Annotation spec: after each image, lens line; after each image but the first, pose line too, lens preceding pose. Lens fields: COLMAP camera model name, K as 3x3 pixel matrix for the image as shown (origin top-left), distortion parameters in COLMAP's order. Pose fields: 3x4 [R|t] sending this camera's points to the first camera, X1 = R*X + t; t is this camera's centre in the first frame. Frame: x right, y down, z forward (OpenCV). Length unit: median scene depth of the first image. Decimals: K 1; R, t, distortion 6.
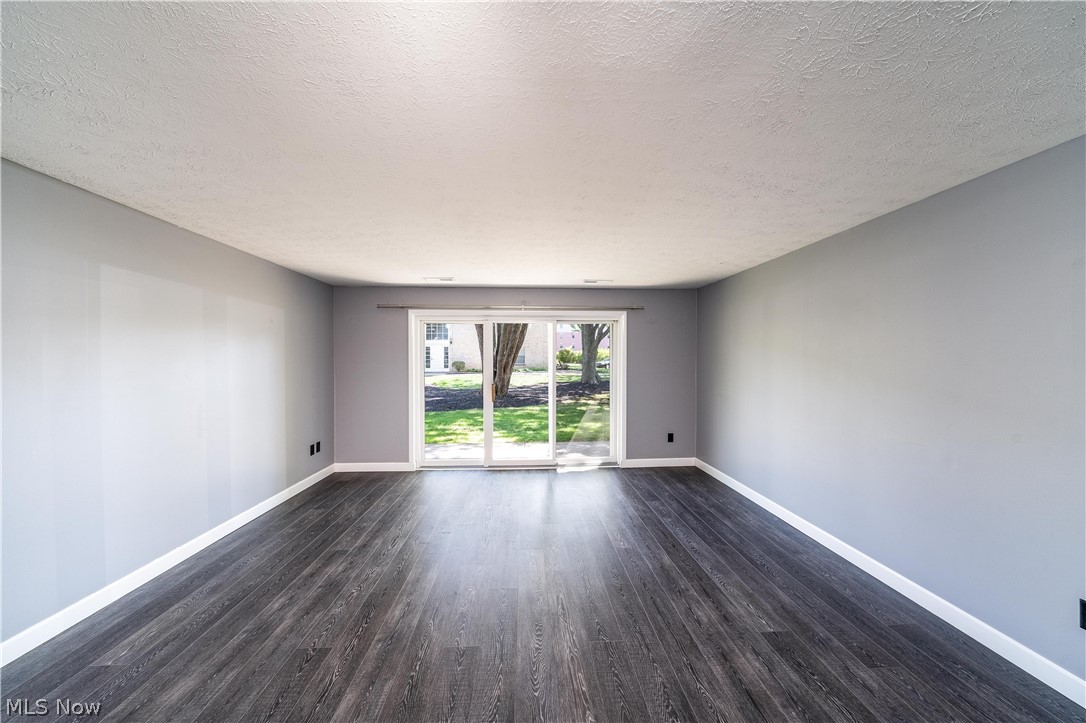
lens RADIAL K [[382.1, 0, 544.0], [0, 382.1, 356.3], [0, 0, 1]] dist [-0.001754, -0.000127]
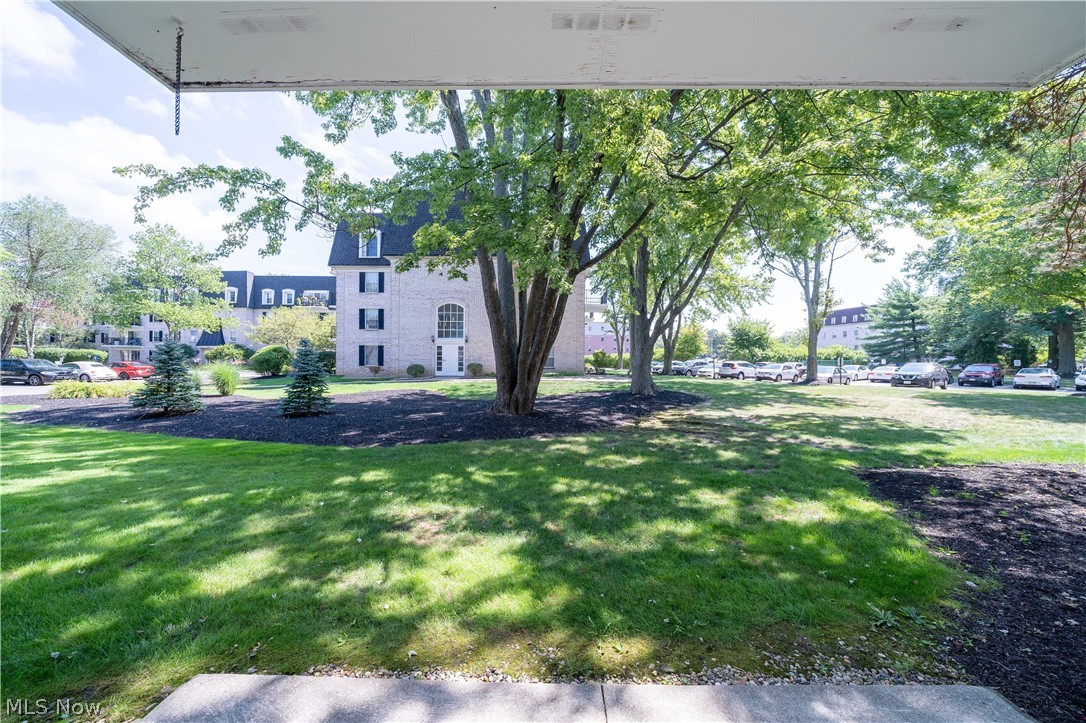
lens RADIAL K [[382.1, 0, 544.0], [0, 382.1, 356.3], [0, 0, 1]] dist [-0.001754, -0.000127]
pose [[0.997684, 0.008077, -0.067532, -0.020188], [-0.008768, 0.999912, -0.009939, 0.005333], [0.067446, 0.010508, 0.997668, 0.210138]]
